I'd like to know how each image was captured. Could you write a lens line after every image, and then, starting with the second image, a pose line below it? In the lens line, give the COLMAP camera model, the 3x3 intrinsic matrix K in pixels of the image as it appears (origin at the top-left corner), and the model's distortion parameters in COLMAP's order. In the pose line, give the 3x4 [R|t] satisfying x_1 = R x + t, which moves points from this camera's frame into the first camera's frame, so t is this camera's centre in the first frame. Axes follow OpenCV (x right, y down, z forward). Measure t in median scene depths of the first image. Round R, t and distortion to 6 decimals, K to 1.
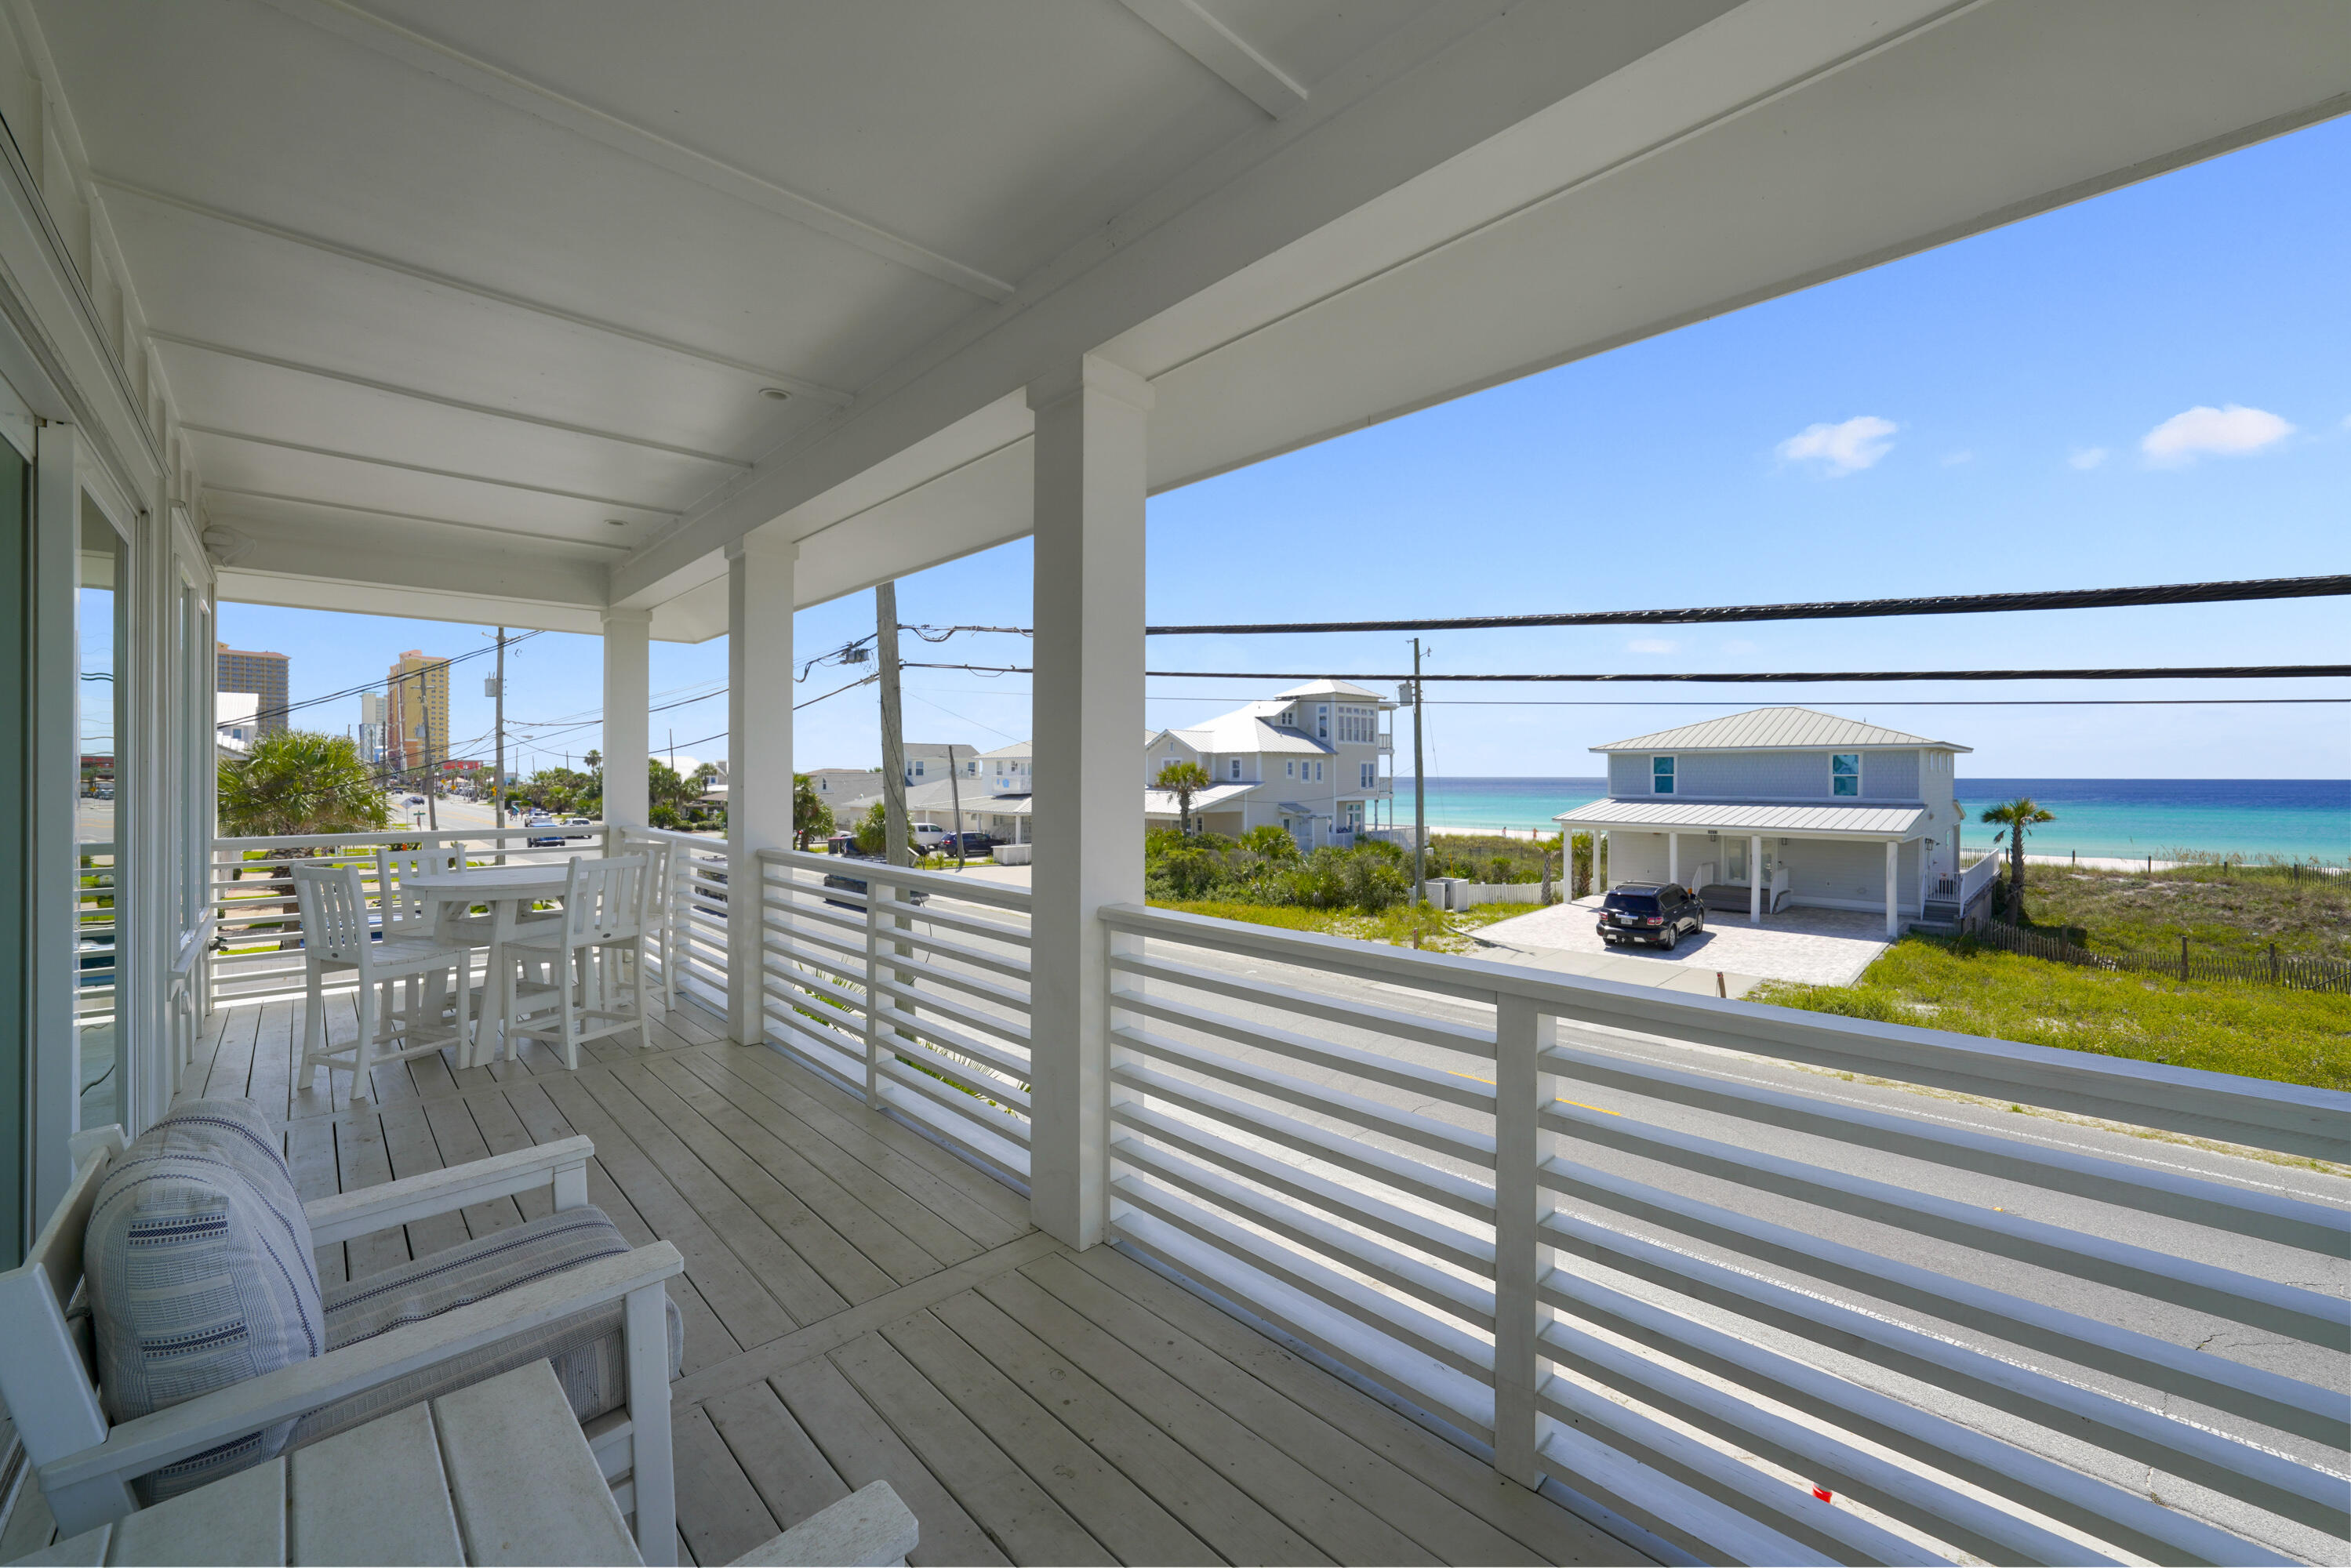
lens RADIAL K [[933.0, 0, 1190.8], [0, 933.0, 777.5], [0, 0, 1]] dist [-0.019282, 0.000167]
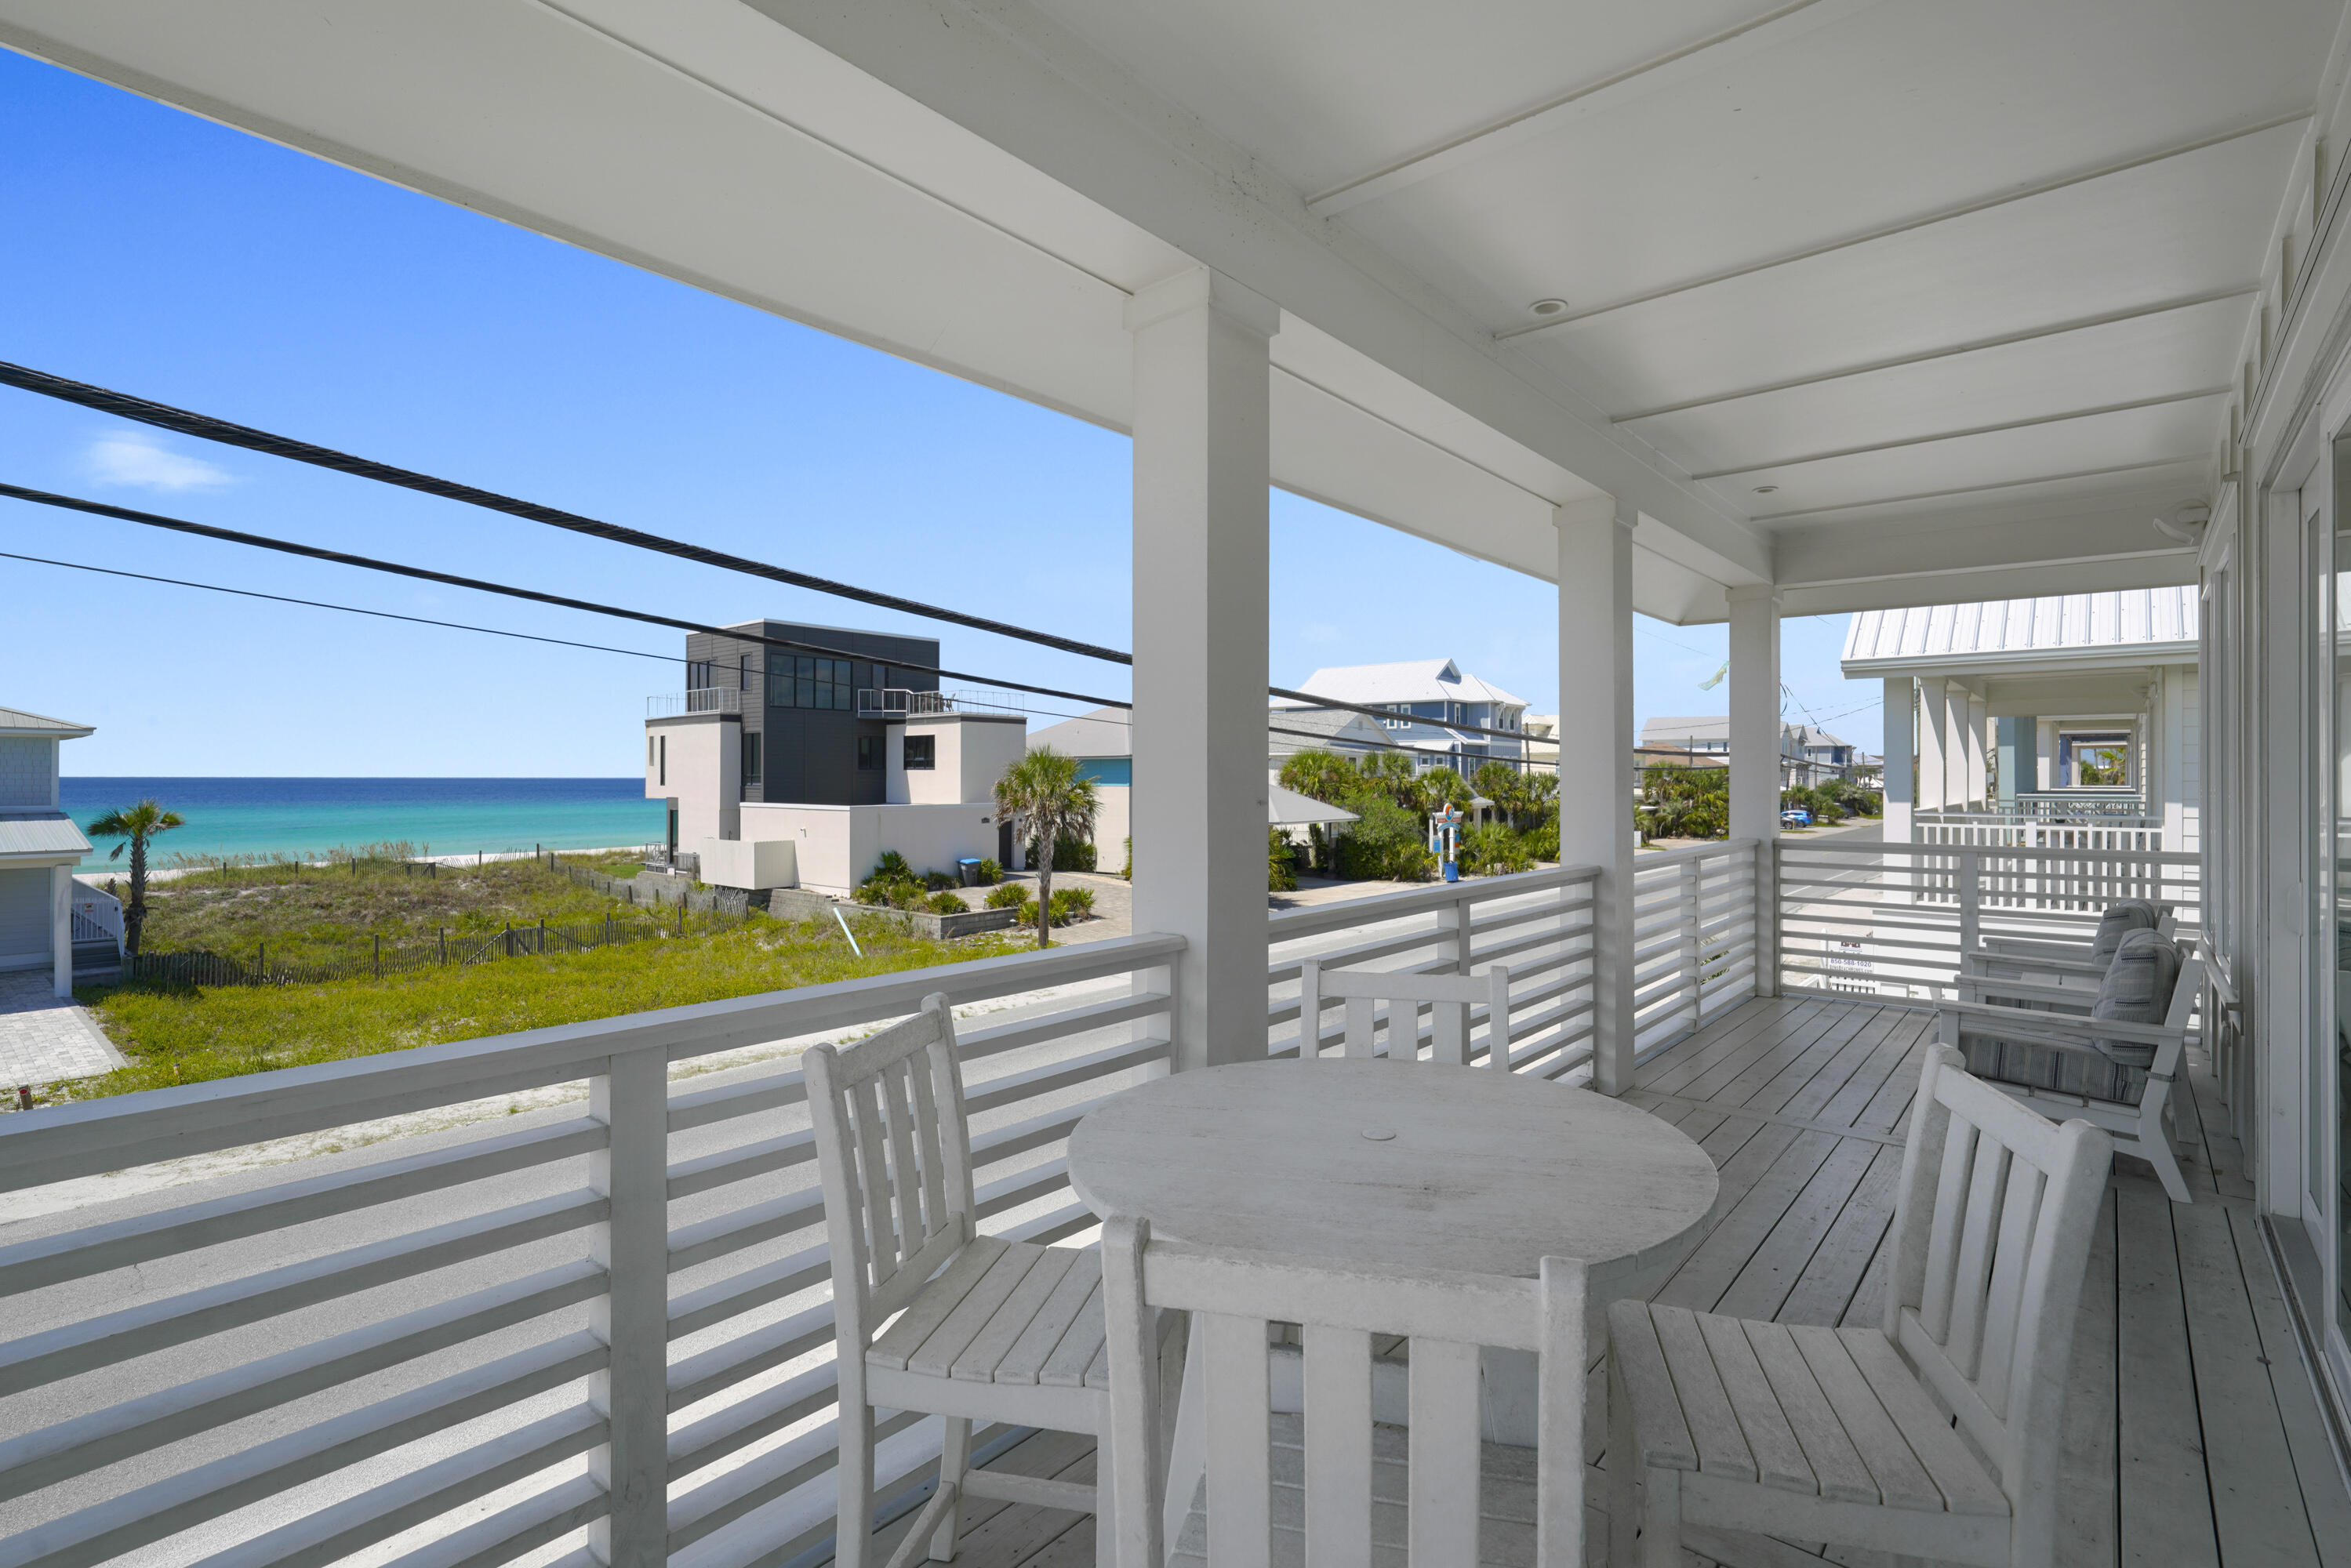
lens RADIAL K [[1123.5, 0, 1185.5], [0, 1123.5, 778.8], [0, 0, 1]] dist [0.000513, 0.000309]
pose [[-0.076347, -0.006971, 0.997057, -0.161857], [0.004951, 0.999961, 0.007371, -0.000544], [-0.997069, 0.005499, -0.076309, 0.154437]]
